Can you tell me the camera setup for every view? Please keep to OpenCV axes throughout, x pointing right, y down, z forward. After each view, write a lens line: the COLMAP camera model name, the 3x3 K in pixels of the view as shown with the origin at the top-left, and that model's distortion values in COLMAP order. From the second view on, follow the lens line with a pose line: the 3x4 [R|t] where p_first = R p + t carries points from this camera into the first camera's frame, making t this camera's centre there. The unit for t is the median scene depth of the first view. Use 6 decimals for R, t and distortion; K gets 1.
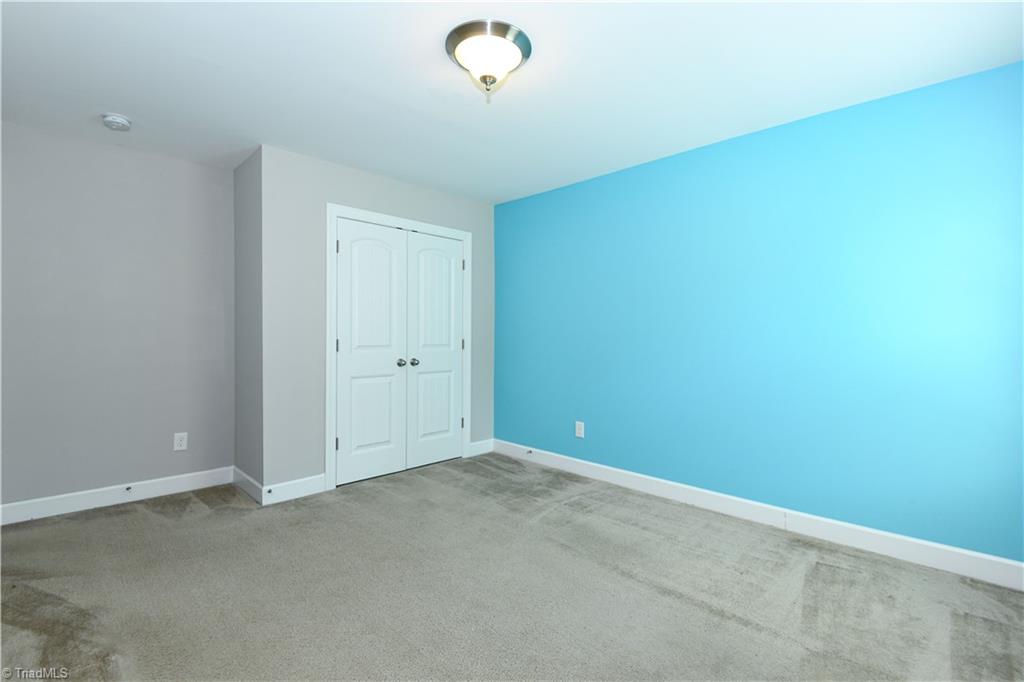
lens RADIAL K [[468.4, 0, 510.1], [0, 468.4, 337.3], [0, 0, 1]] dist [0.012353, -0.001102]
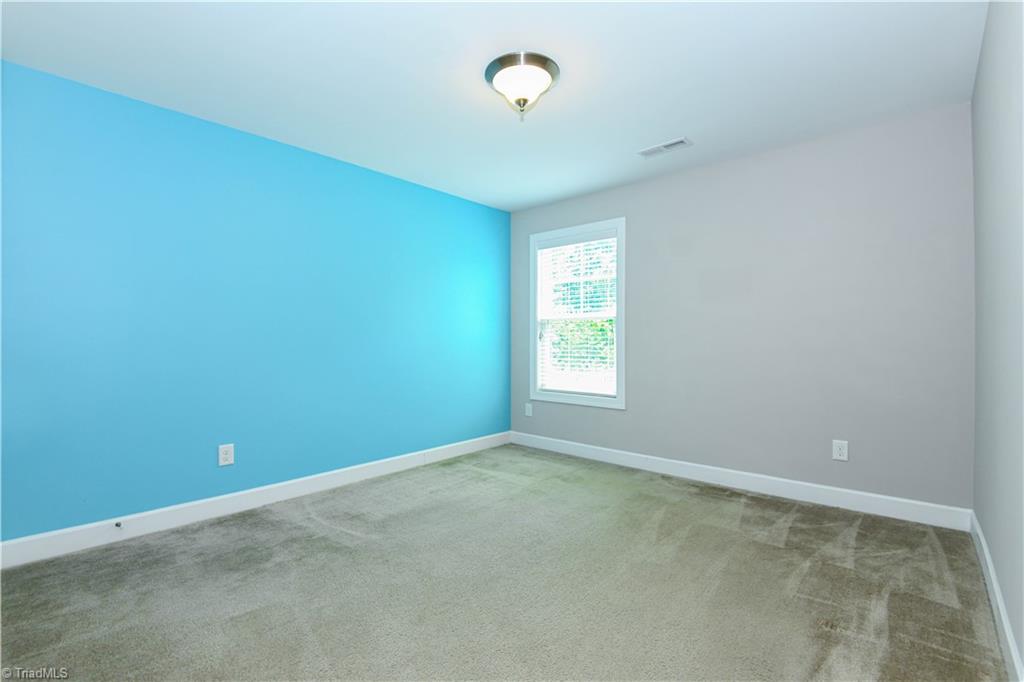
lens RADIAL K [[468.4, 0, 513.1], [0, 468.4, 338.6], [0, 0, 1]] dist [0.012353, -0.001102]
pose [[-0.053461, -0.012978, 0.998486, -0.562307], [0.000703, 0.999915, 0.013035, 0.000326], [-0.998570, 0.001399, -0.053447, 0.515393]]
